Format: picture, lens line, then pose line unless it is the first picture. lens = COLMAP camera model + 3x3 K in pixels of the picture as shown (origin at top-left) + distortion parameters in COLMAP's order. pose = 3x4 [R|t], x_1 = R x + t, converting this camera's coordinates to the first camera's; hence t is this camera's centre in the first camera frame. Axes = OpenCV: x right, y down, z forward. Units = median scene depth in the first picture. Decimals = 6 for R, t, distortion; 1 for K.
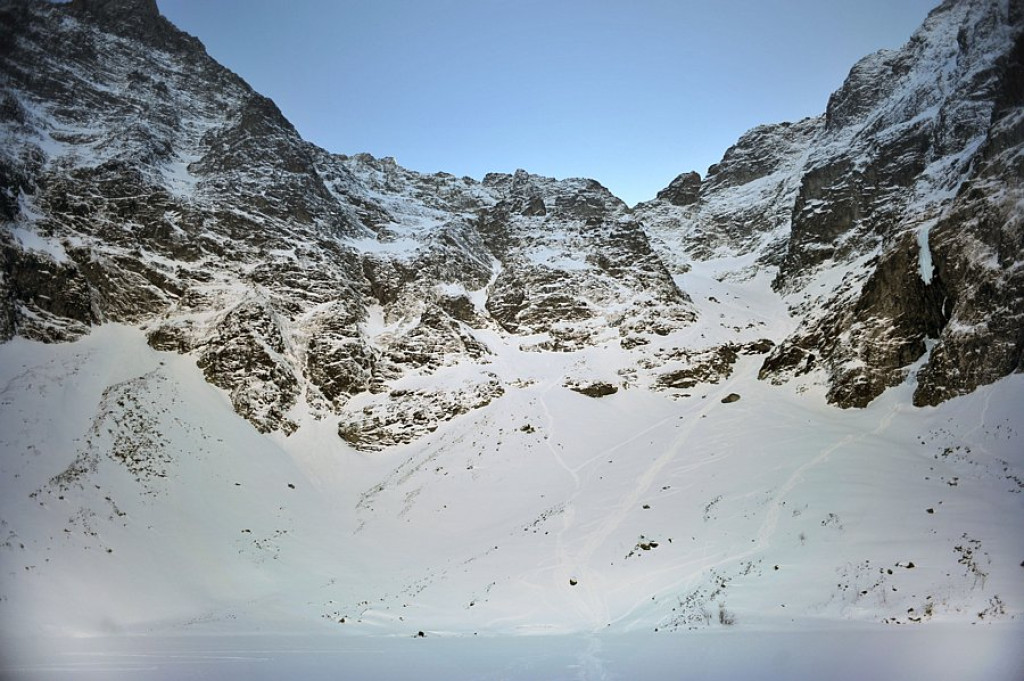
lens RADIAL K [[683.8, 0, 515.4], [0, 683.8, 354.1], [0, 0, 1]] dist [-0.089176, 0.069353]
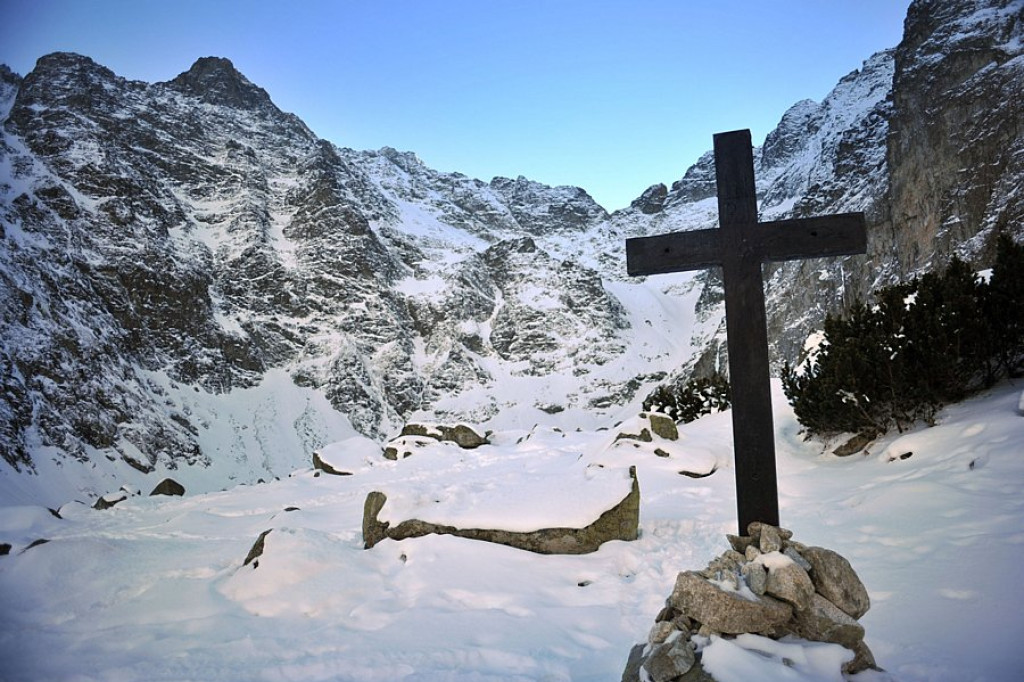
lens RADIAL K [[683.8, 0, 515.4], [0, 683.8, 354.6], [0, 0, 1]] dist [-0.089176, 0.069353]
pose [[0.999859, 0.005188, -0.015988, 0.039534], [-0.003216, 0.992649, 0.120984, -0.226223], [0.016499, -0.120915, 0.992526, -0.544041]]
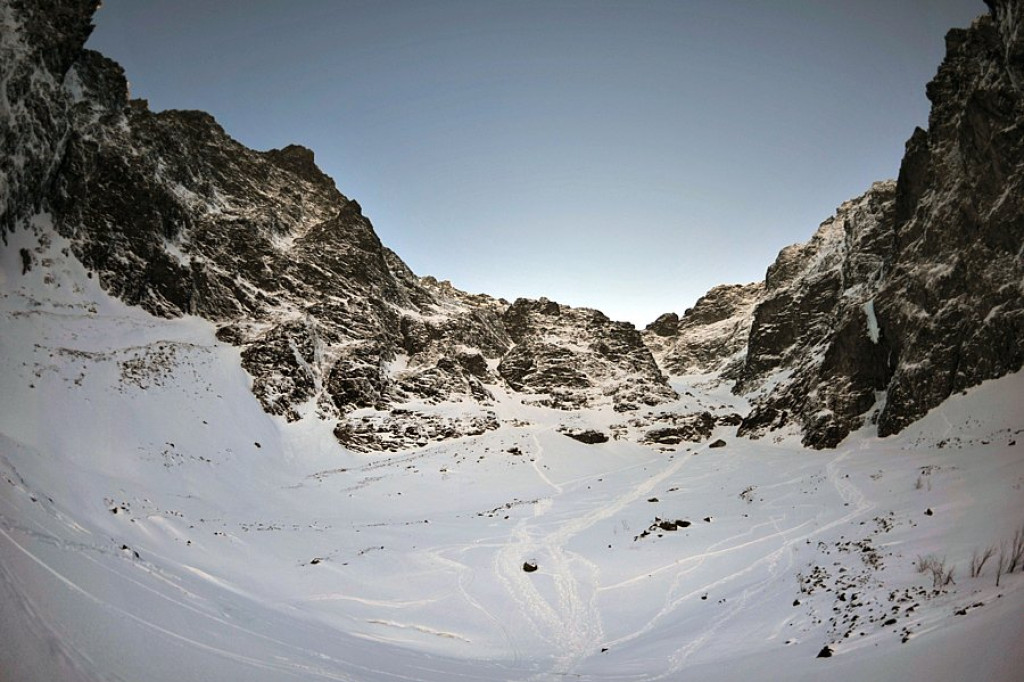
lens RADIAL K [[506.8, 0, 506.3], [0, 506.8, 325.8], [0, 0, 1]] dist [-0.345528, 0.119303]
pose [[0.989807, 0.125397, -0.067505, 0.019173], [-0.138511, 0.957860, -0.251634, 0.073246], [0.033106, 0.258420, 0.965465, 0.178023]]
